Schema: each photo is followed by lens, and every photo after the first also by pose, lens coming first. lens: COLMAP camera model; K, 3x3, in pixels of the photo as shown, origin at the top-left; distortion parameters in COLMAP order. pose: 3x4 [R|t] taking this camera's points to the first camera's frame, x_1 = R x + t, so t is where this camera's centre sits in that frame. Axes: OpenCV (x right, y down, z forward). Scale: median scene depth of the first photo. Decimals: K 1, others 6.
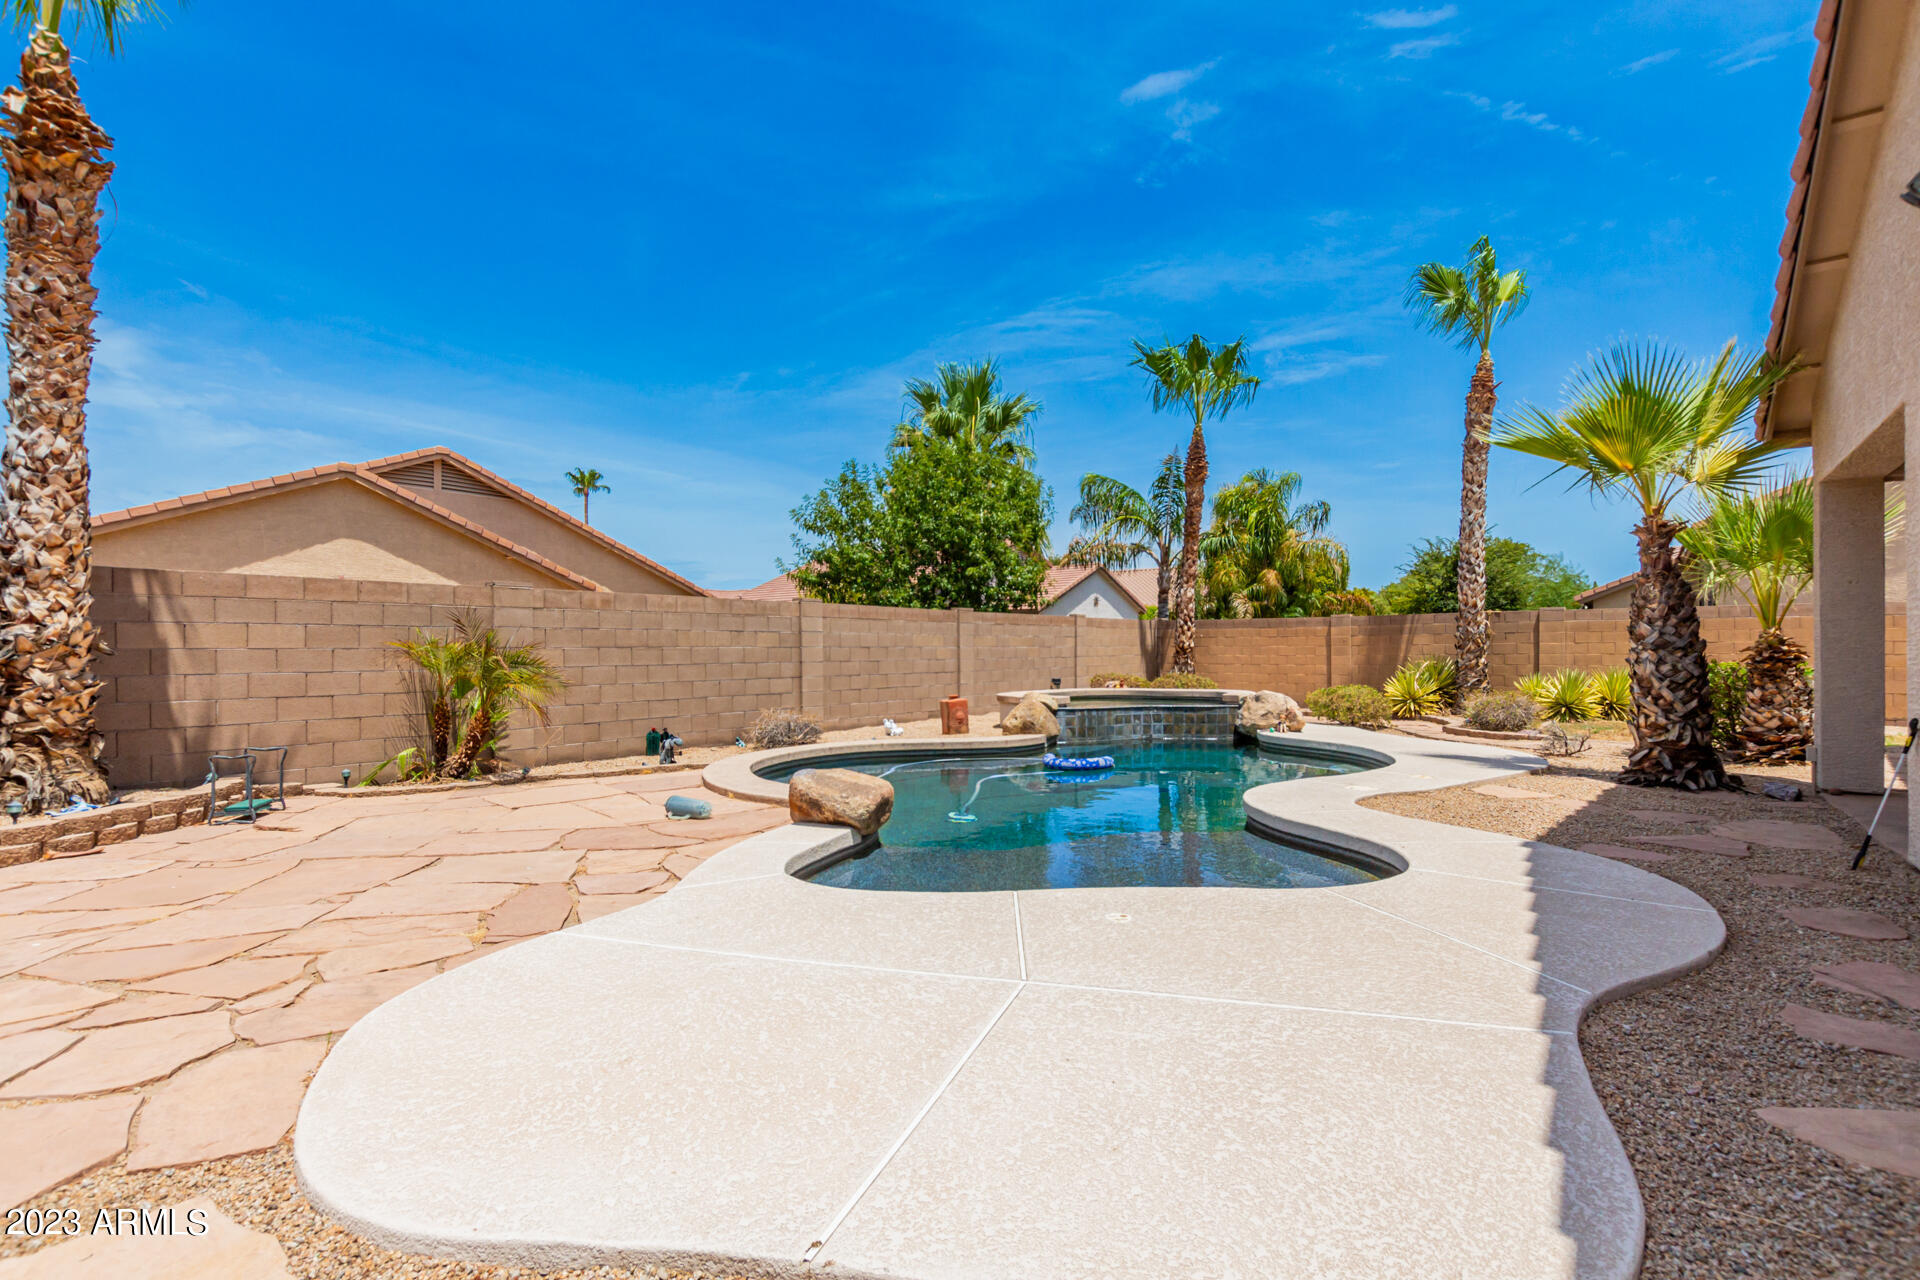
lens RADIAL K [[925.1, 0, 920.0], [0, 925.1, 640.0], [0, 0, 1]] dist [0.011926, -0.002261]
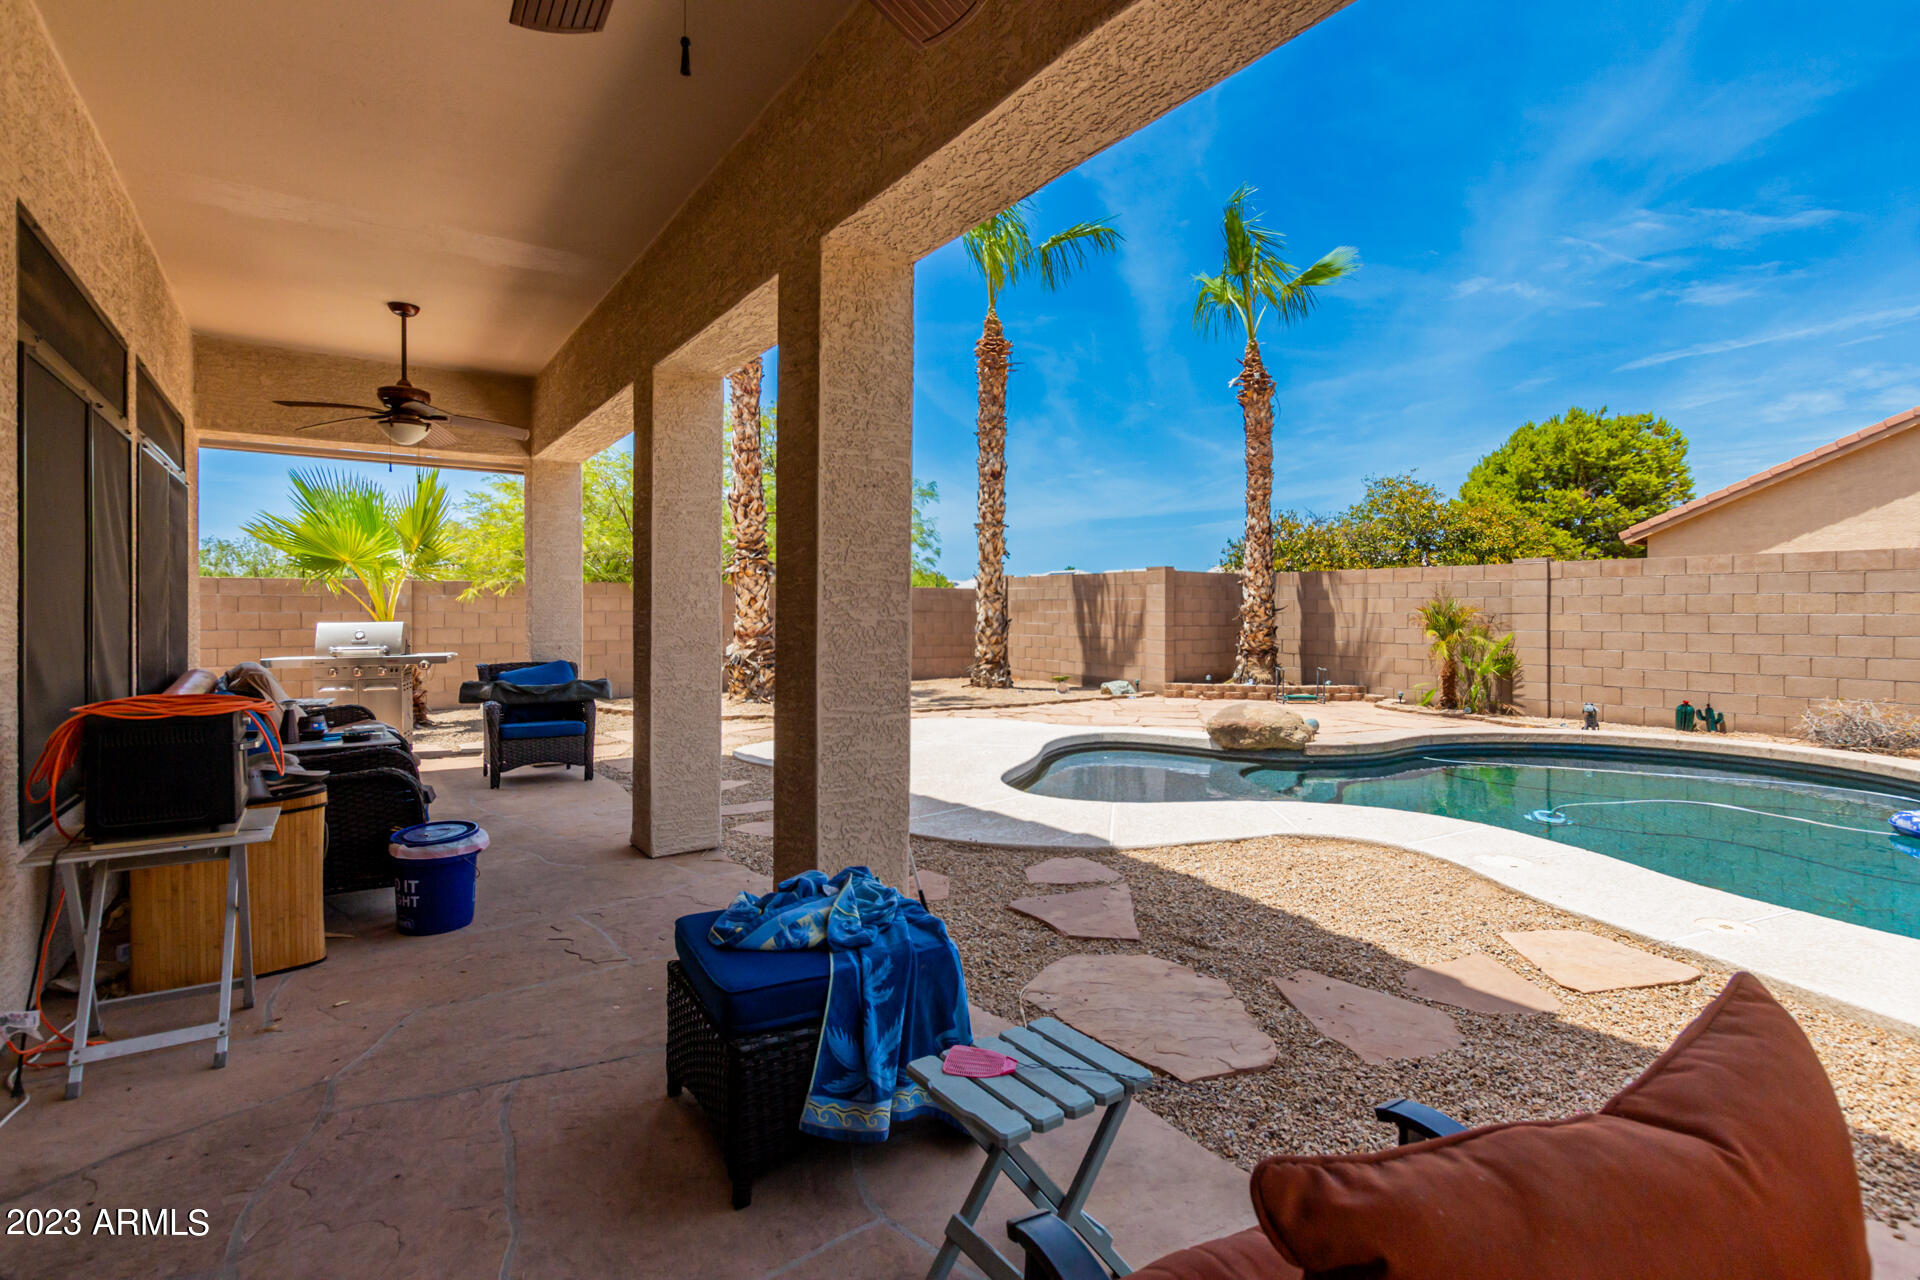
lens RADIAL K [[925.1, 0, 1000.7], [0, 925.1, 598.0], [0, 0, 1]] dist [0.011926, -0.002261]
pose [[-0.246931, -0.006398, -0.969012, 0.513630], [0.010208, 0.999906, -0.009204, -0.004094], [0.968979, -0.012164, -0.246842, 0.370992]]
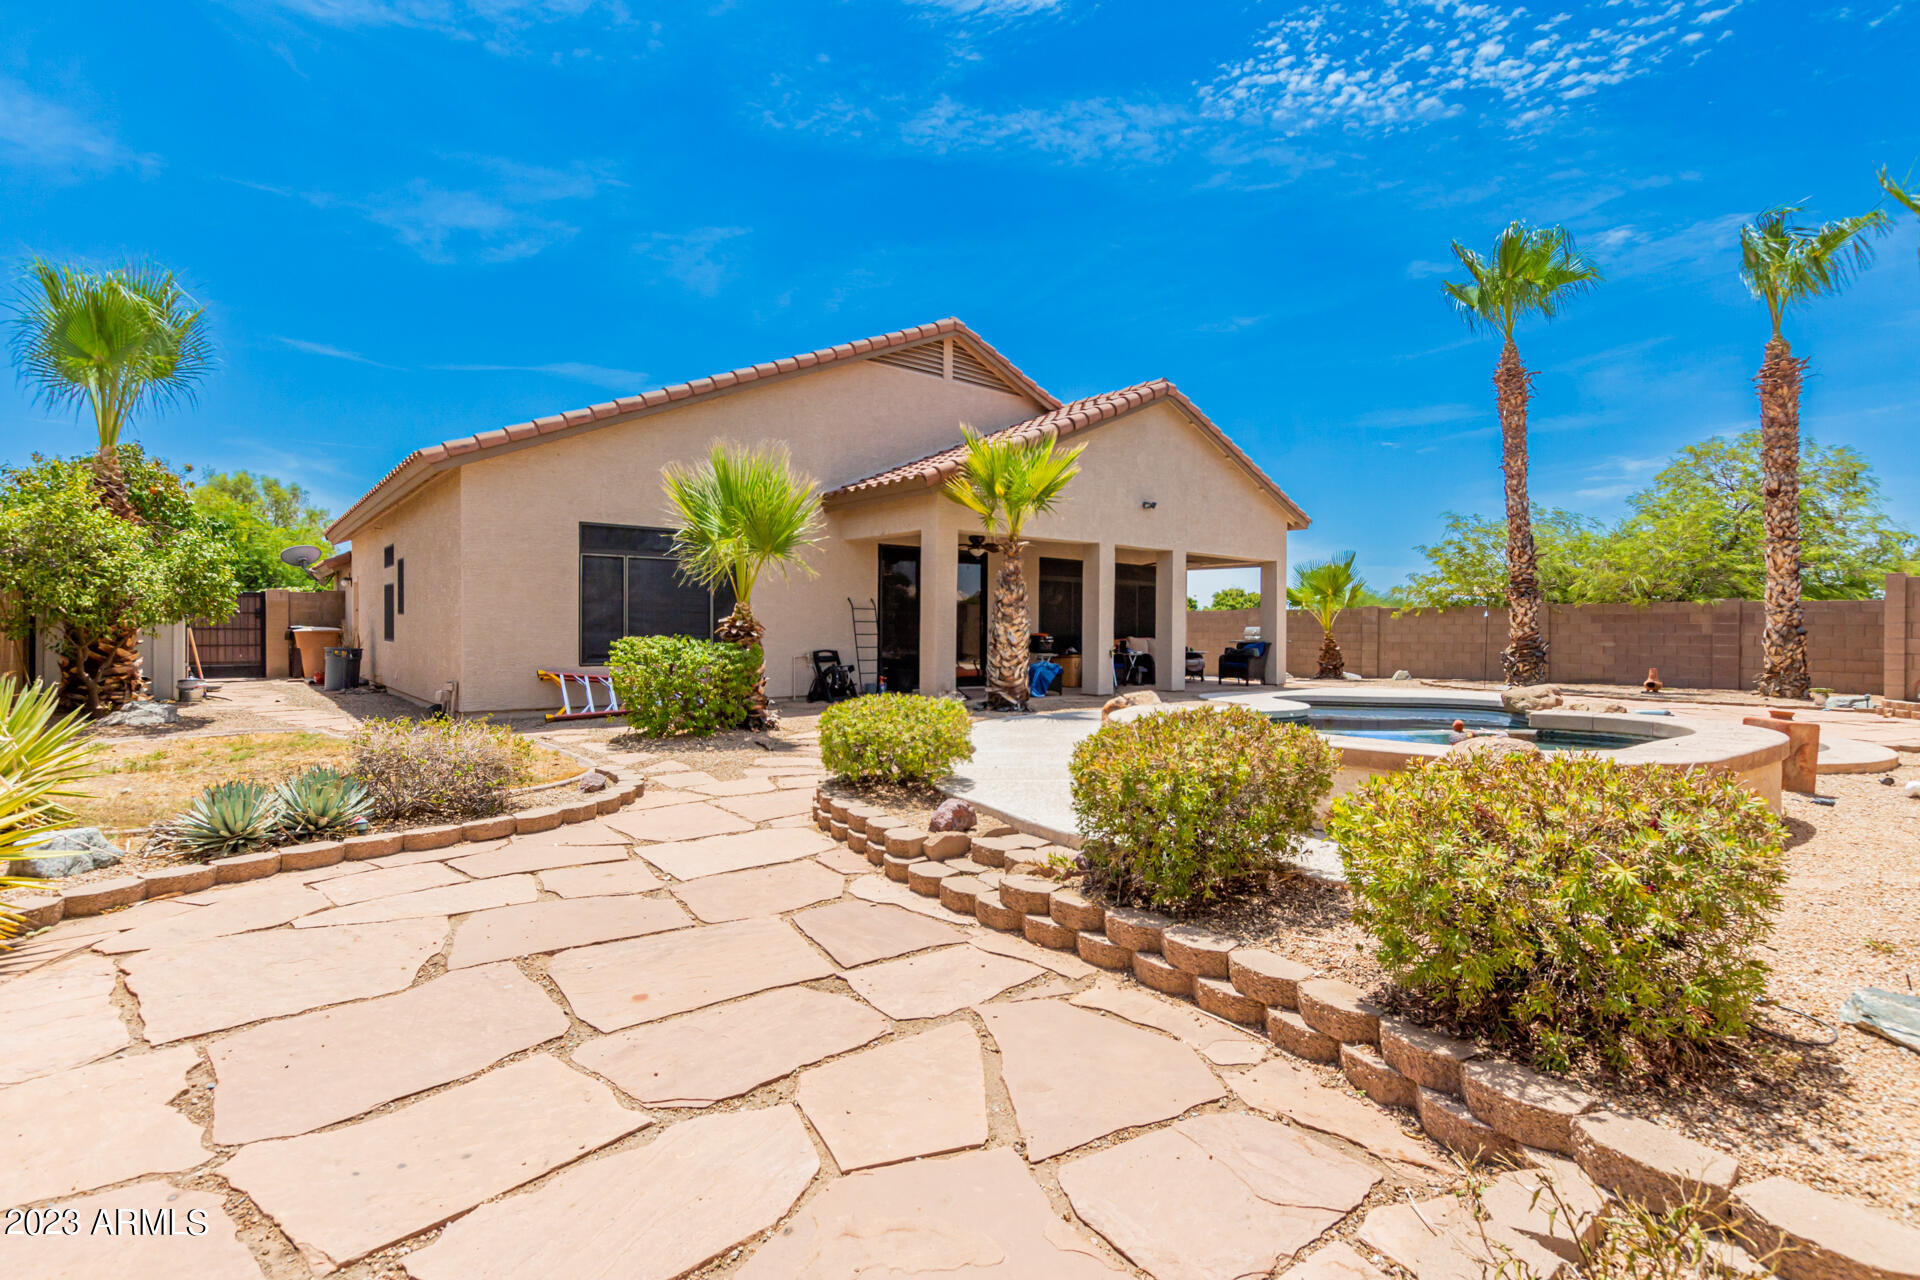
lens RADIAL K [[925.1, 0, 957.9], [0, 925.1, 630.1], [0, 0, 1]] dist [0.011926, -0.002261]
pose [[-0.980043, 0.000343, 0.198785, 0.280712], [-0.001354, 0.999964, -0.008402, 0.015036], [-0.198781, -0.008504, -0.980007, 1.190307]]
